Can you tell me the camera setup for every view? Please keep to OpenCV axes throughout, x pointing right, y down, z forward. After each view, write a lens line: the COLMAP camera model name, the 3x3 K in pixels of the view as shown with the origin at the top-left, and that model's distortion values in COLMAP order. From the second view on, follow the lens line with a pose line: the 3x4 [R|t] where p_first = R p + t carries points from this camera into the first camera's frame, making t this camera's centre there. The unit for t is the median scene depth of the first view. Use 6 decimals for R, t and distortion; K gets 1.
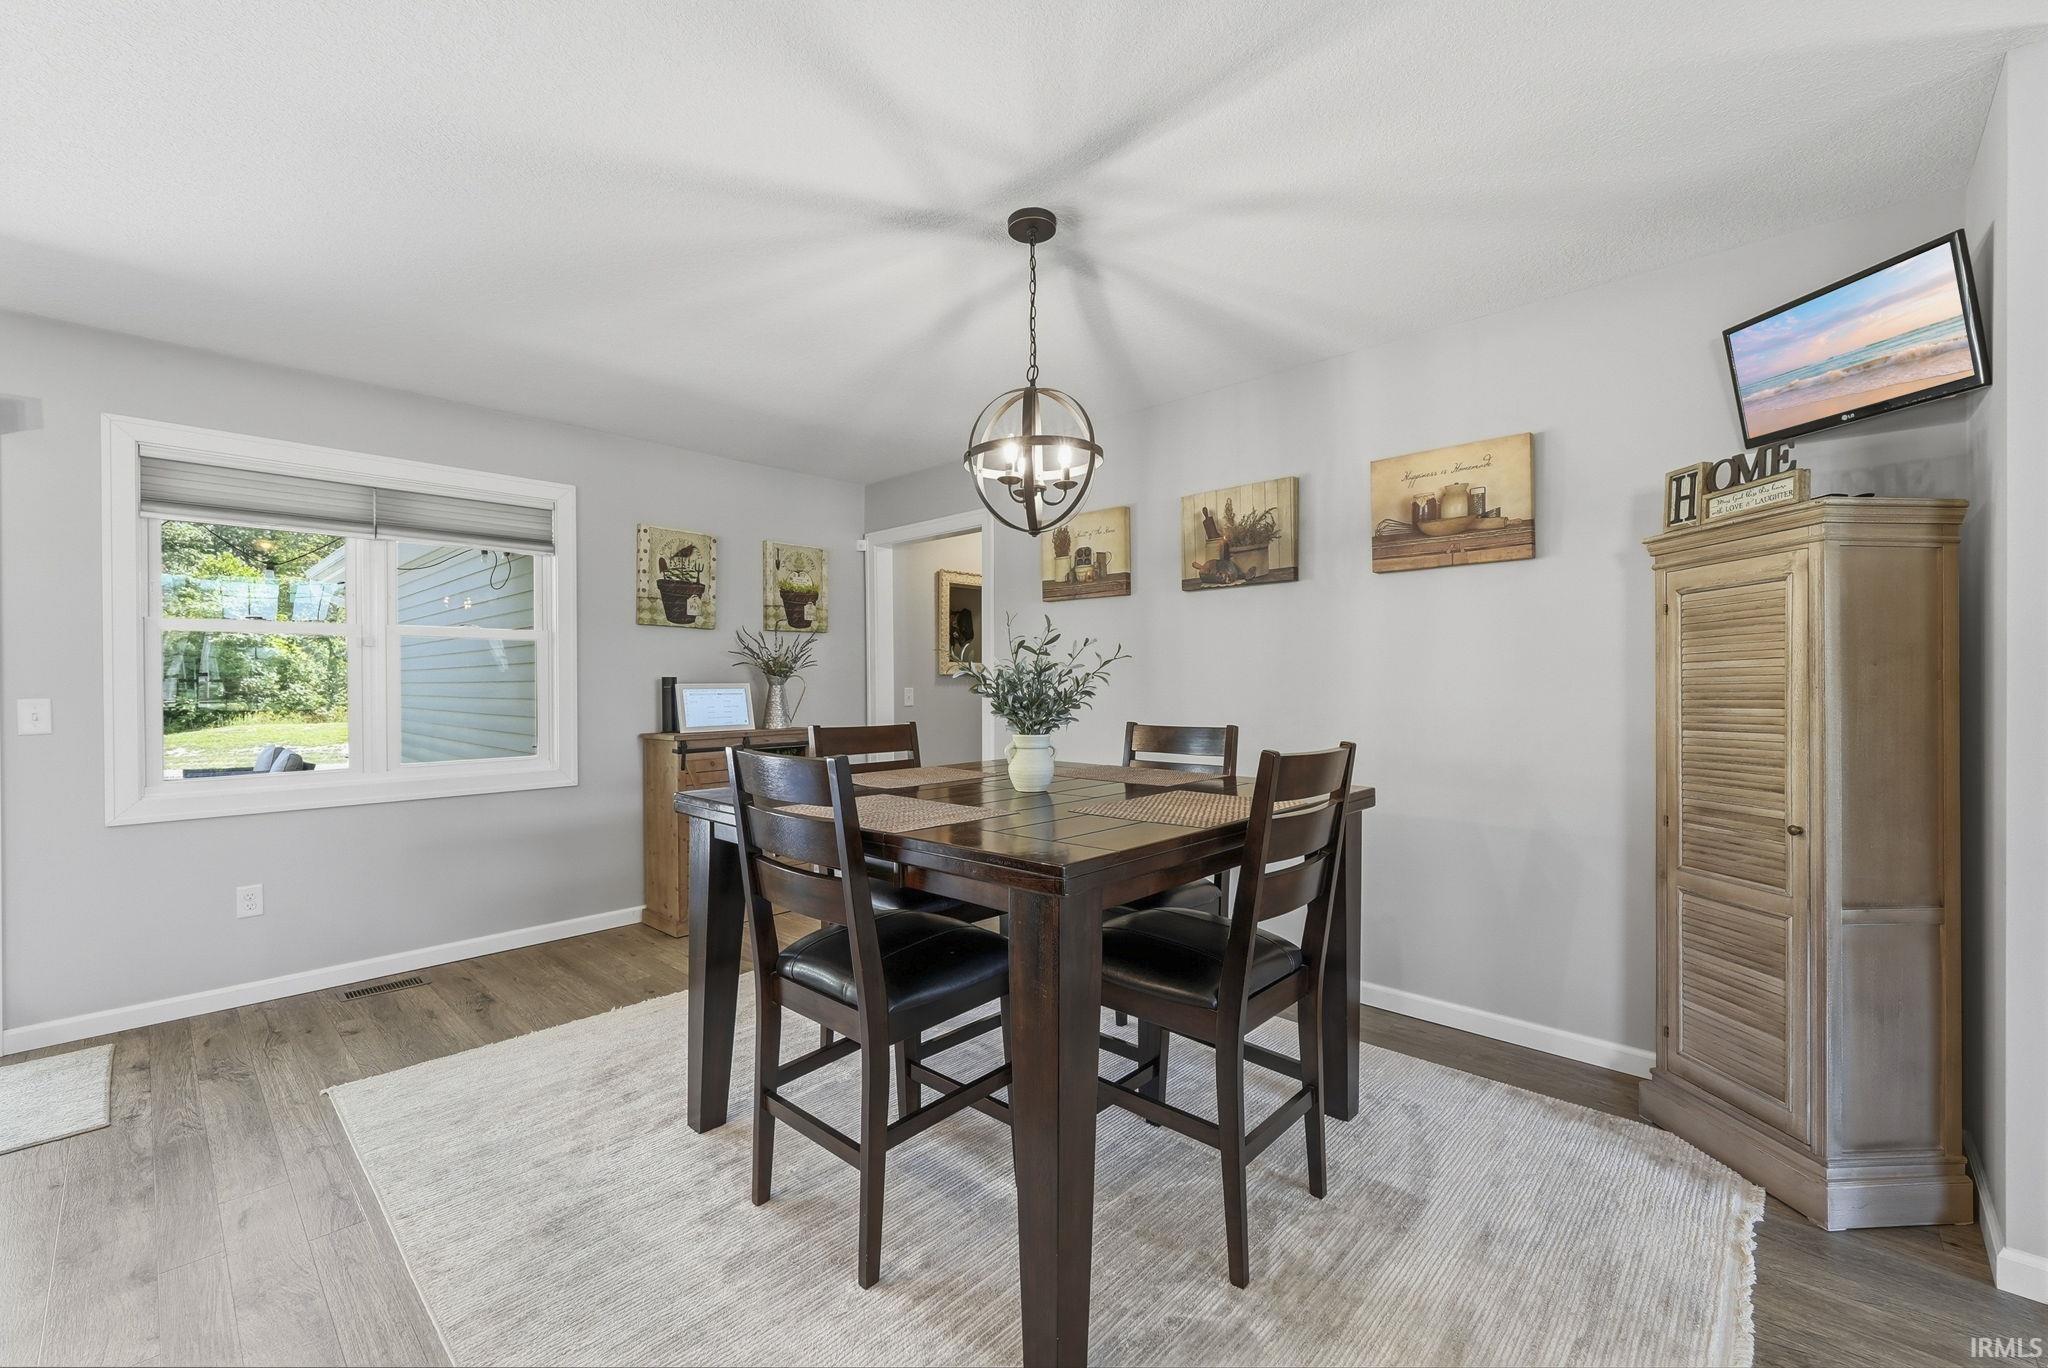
lens RADIAL K [[832.3, 0, 1009.4], [0, 832.3, 681.0], [0, 0, 1]] dist [-0.001334, 0.000206]
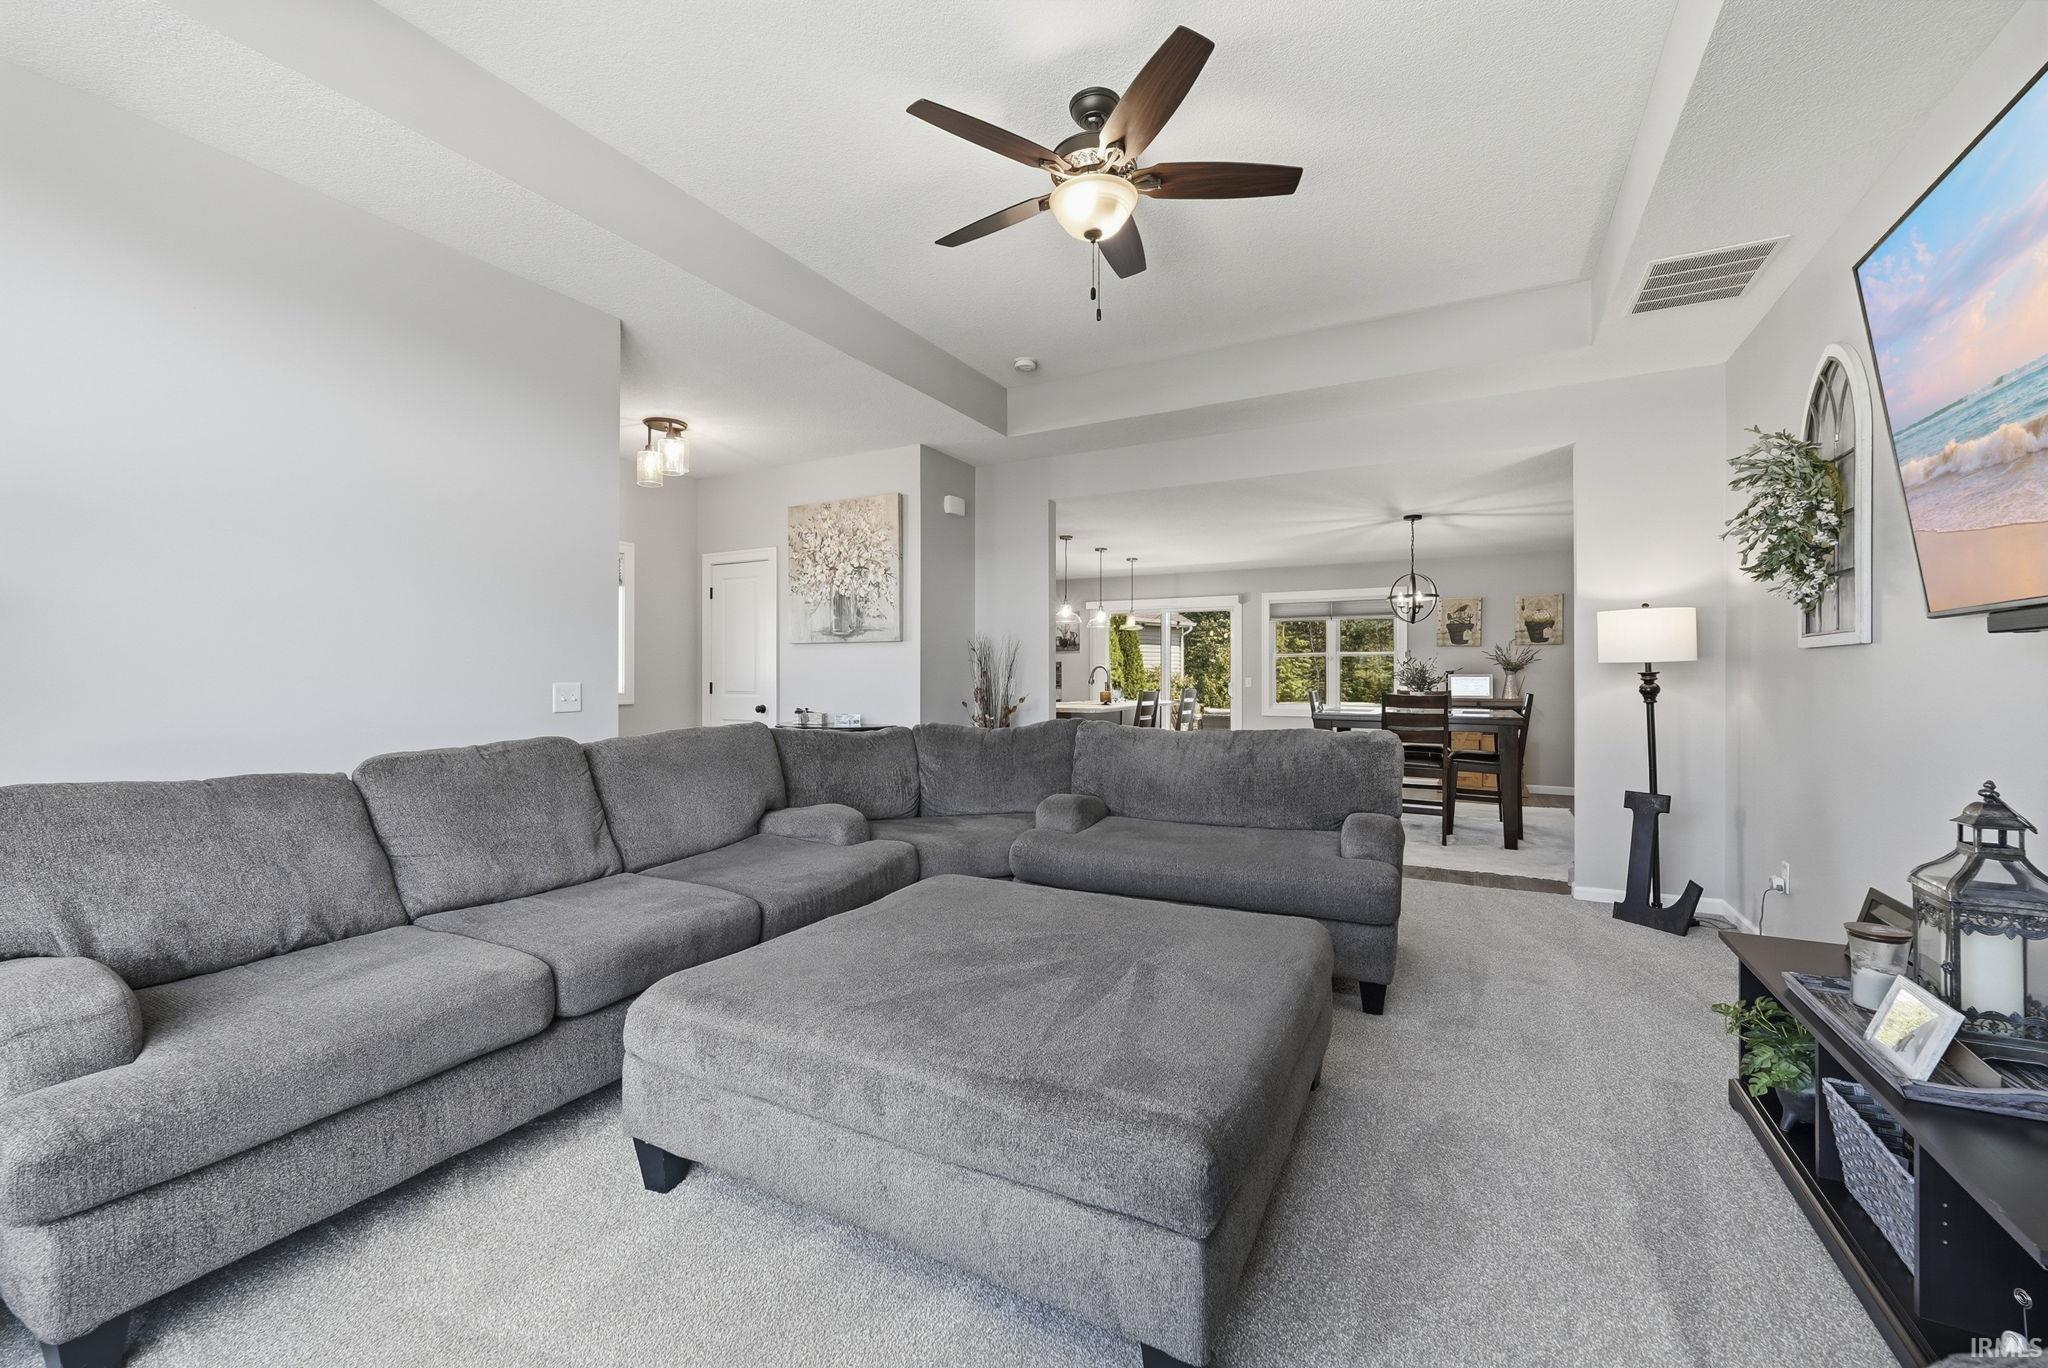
lens RADIAL K [[846.5, 0, 1009.4], [0, 846.5, 679.9], [0, 0, 1]] dist [-0.001360, -0.000109]
pose [[0.261292, 0.010734, -0.965200, 1.366659], [-0.001624, 0.999942, 0.010681, -0.002970], [0.965259, -0.001223, 0.261294, -0.623208]]
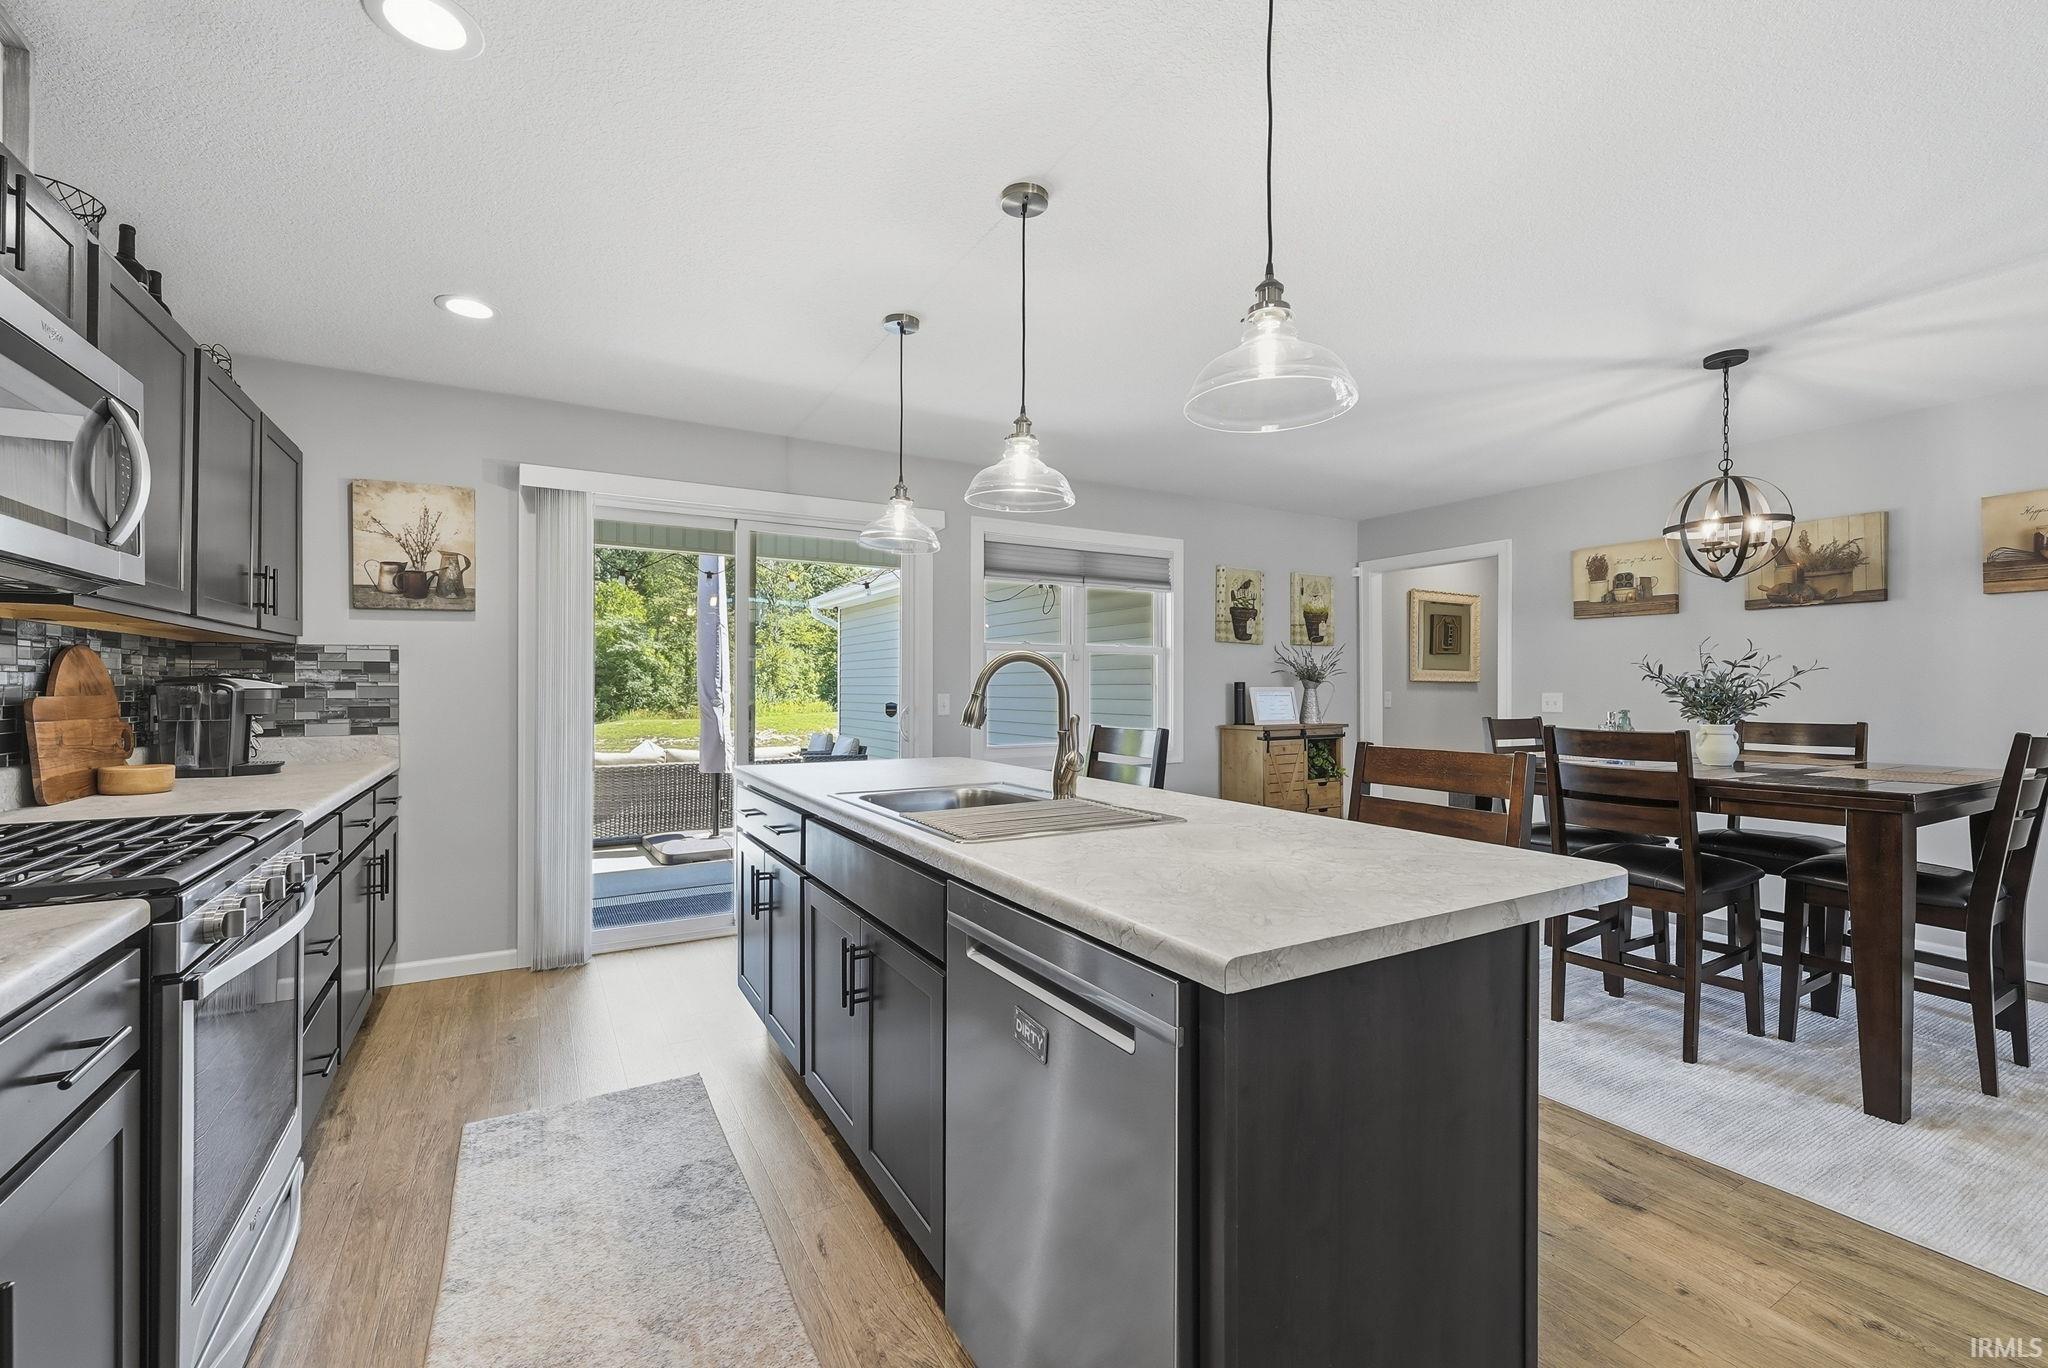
lens RADIAL K [[846.5, 0, 1009.4], [0, 846.5, 679.9], [0, 0, 1]] dist [-0.001360, -0.000109]
pose [[0.956443, 0.003757, -0.291895, -0.374279], [-0.006212, 0.999953, -0.007484, 0.003866], [0.291853, 0.008971, 0.956421, -0.371576]]
